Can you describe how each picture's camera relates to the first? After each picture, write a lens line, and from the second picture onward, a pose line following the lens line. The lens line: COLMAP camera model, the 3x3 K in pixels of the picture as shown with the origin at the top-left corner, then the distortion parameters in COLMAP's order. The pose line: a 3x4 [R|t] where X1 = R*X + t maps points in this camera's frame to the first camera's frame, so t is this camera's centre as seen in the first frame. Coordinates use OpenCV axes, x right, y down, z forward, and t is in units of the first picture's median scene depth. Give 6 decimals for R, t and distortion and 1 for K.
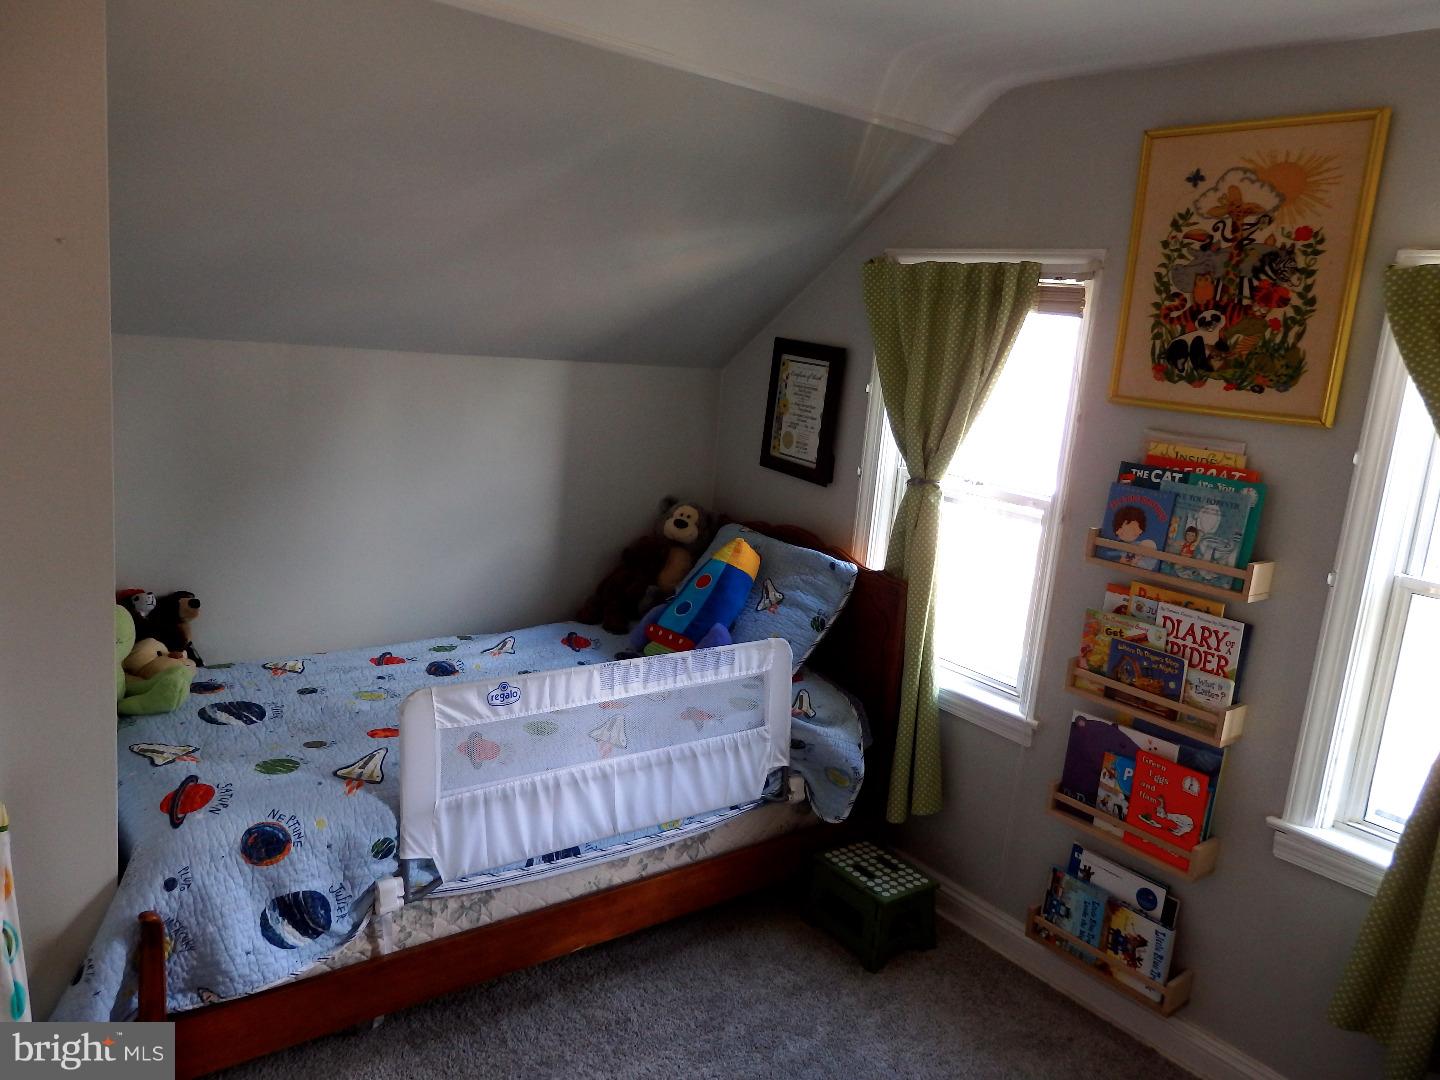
lens RADIAL K [[1060.3, 0, 724.0], [0, 1060.3, 525.6], [0, 0, 1]] dist [0.002740, 0.003823]
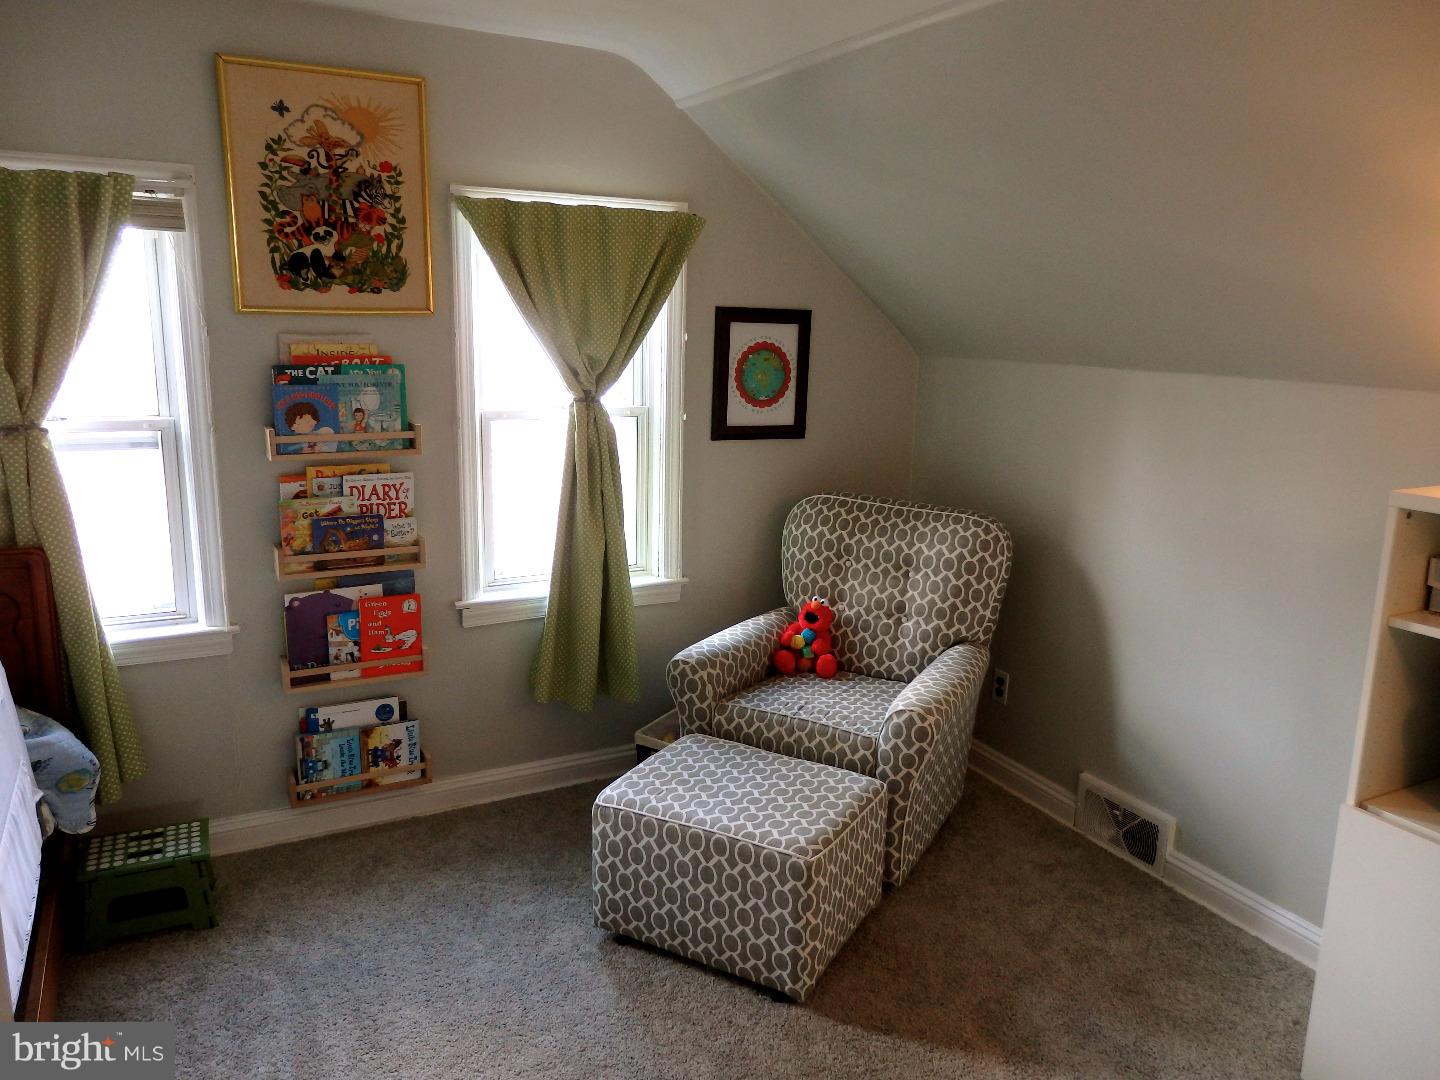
lens RADIAL K [[1060.3, 0, 724.0], [0, 1060.3, 525.6], [0, 0, 1]] dist [0.002740, 0.003823]
pose [[0.184660, -0.286325, 0.940169, -0.658753], [0.172219, 0.951246, 0.255873, -0.108593], [-0.967596, 0.114665, 0.224968, 0.327954]]
